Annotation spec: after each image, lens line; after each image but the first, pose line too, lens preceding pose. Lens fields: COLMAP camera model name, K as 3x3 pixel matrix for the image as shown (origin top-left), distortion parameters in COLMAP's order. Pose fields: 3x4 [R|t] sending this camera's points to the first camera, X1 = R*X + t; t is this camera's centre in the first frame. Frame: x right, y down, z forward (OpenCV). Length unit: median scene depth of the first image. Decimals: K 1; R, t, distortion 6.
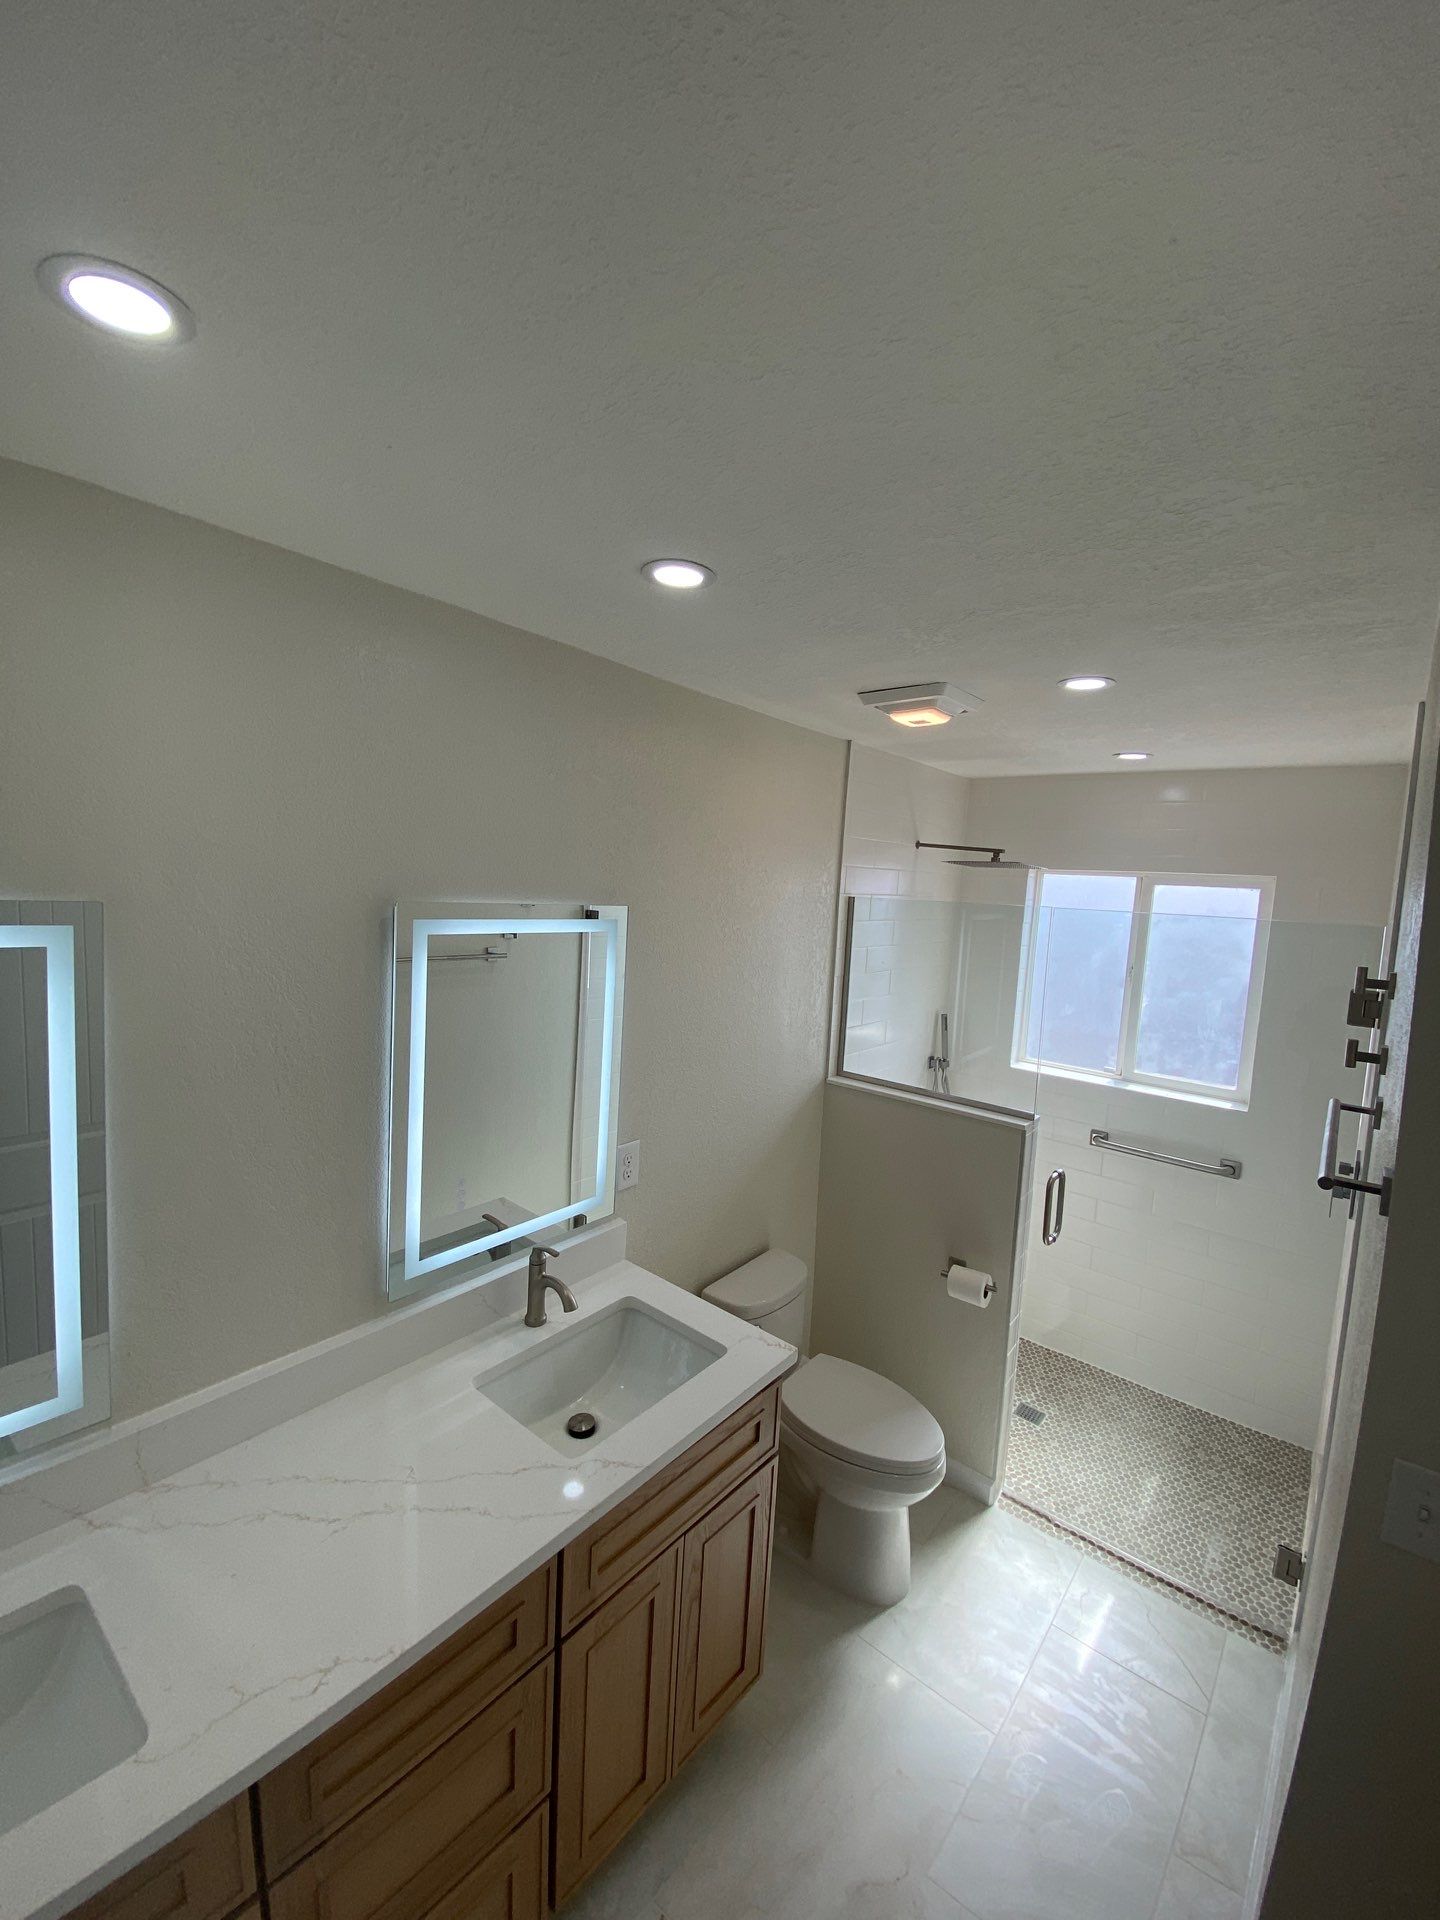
lens RADIAL K [[773.4, 0, 711.7], [0, 773.4, 945.3], [0, 0, 1]] dist [0.010729, -0.017658]
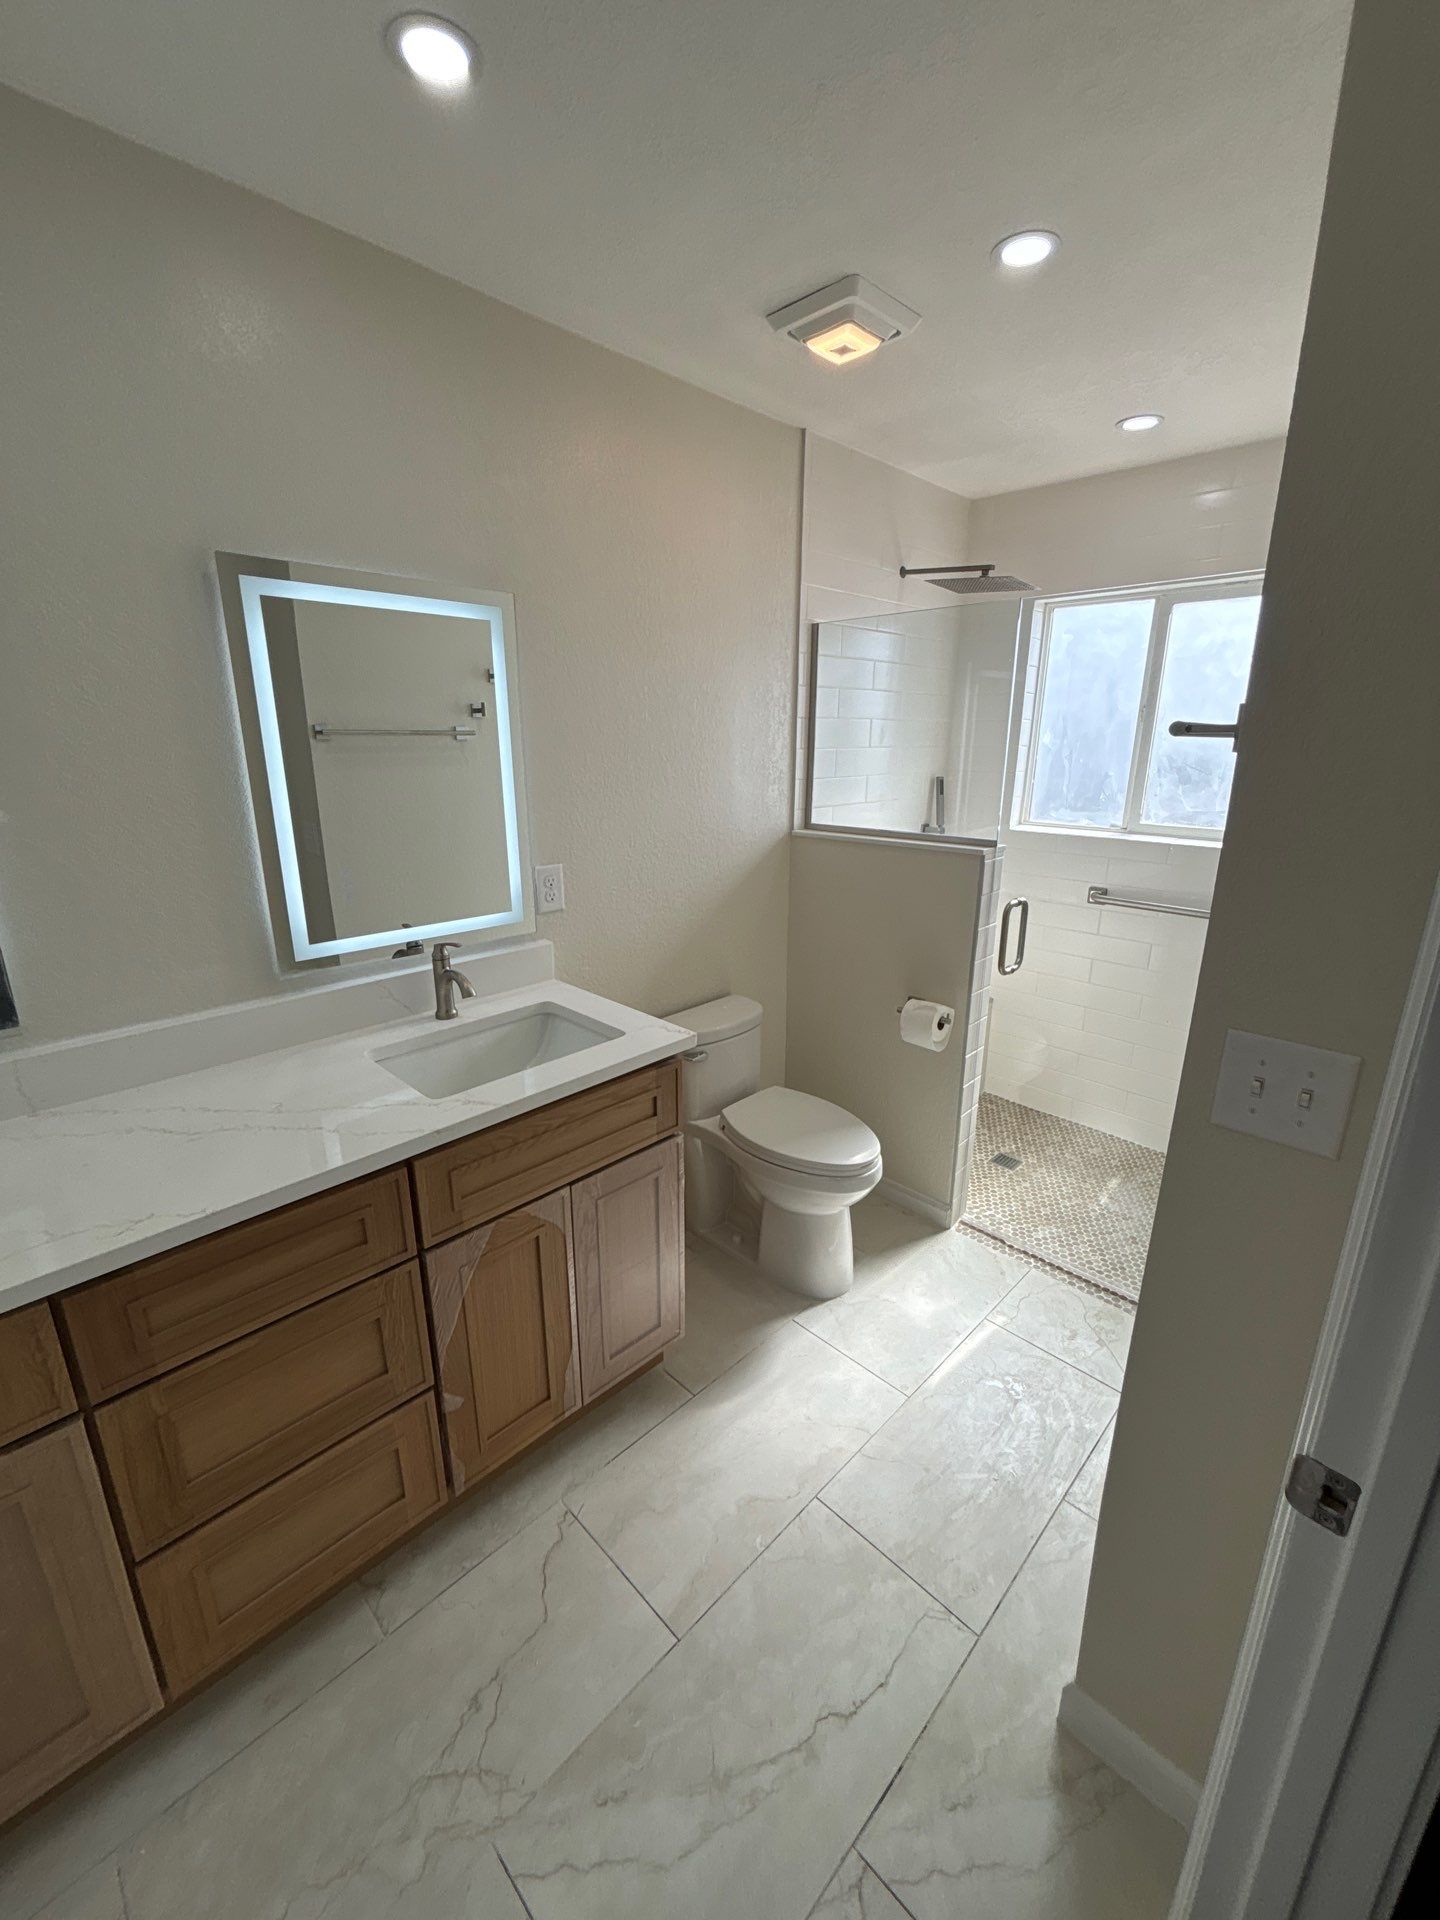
lens RADIAL K [[769.7, 0, 718.8], [0, 769.7, 954.5], [0, 0, 1]] dist [0.000113, -0.000230]
pose [[0.995205, -0.023161, -0.095029, 0.163275], [0.040141, 0.982687, 0.180871, 0.167151], [0.089195, -0.183818, 0.978905, 0.036343]]
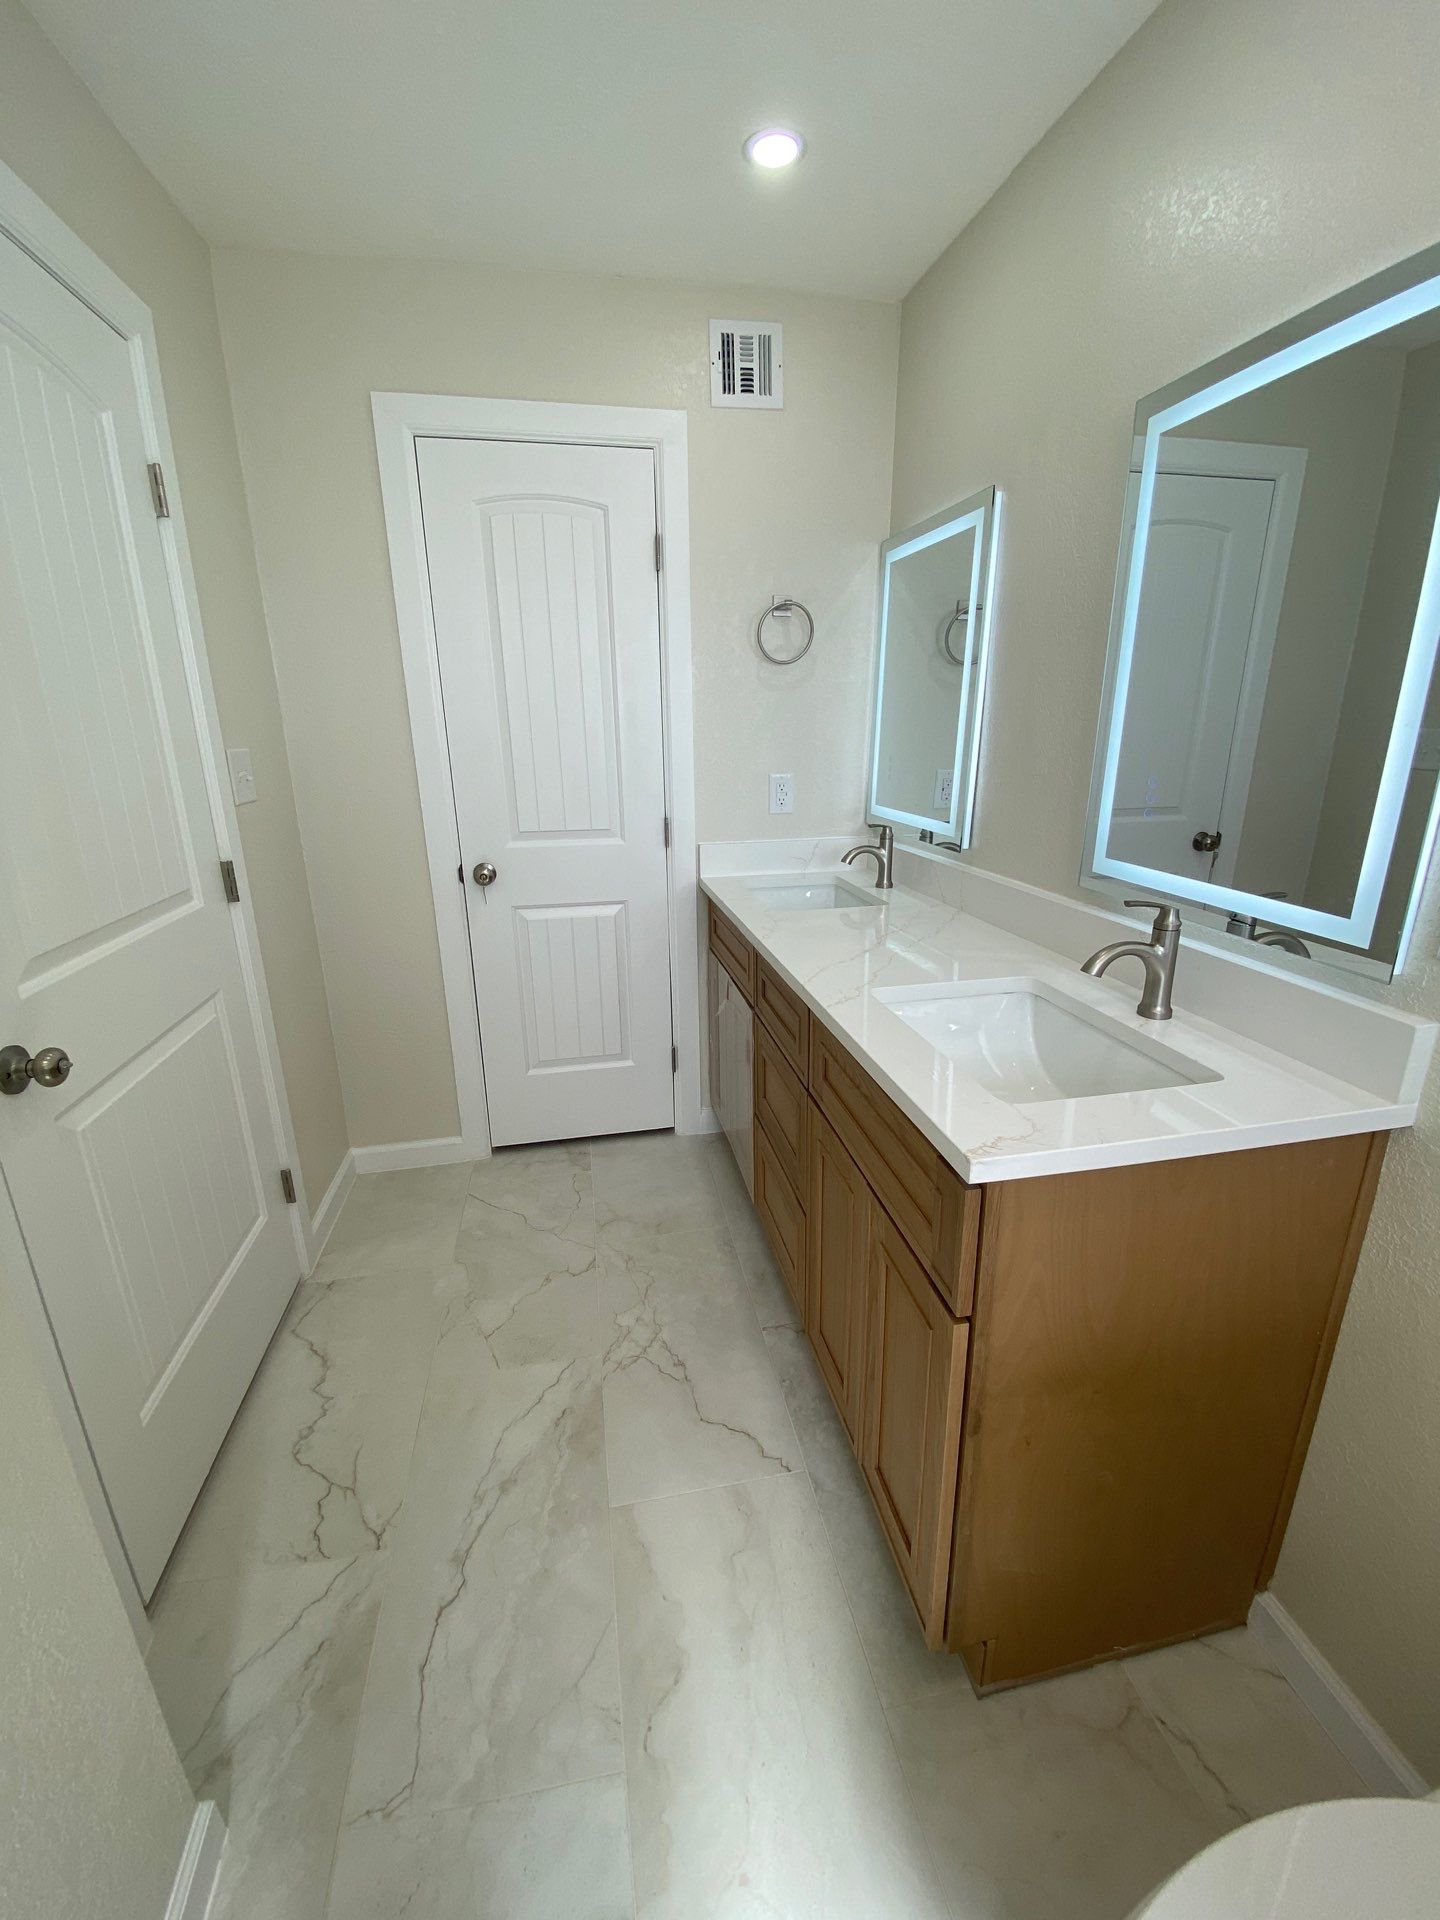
lens RADIAL K [[775.6, 0, 719.6], [0, 775.6, 951.0], [0, 0, 1]] dist [0.047431, -0.038994]
pose [[-0.627398, 0.178559, -0.757950, 0.386366], [-0.087216, 0.951117, 0.296259, 0.181673], [0.773799, 0.251977, -0.581156, 0.781247]]
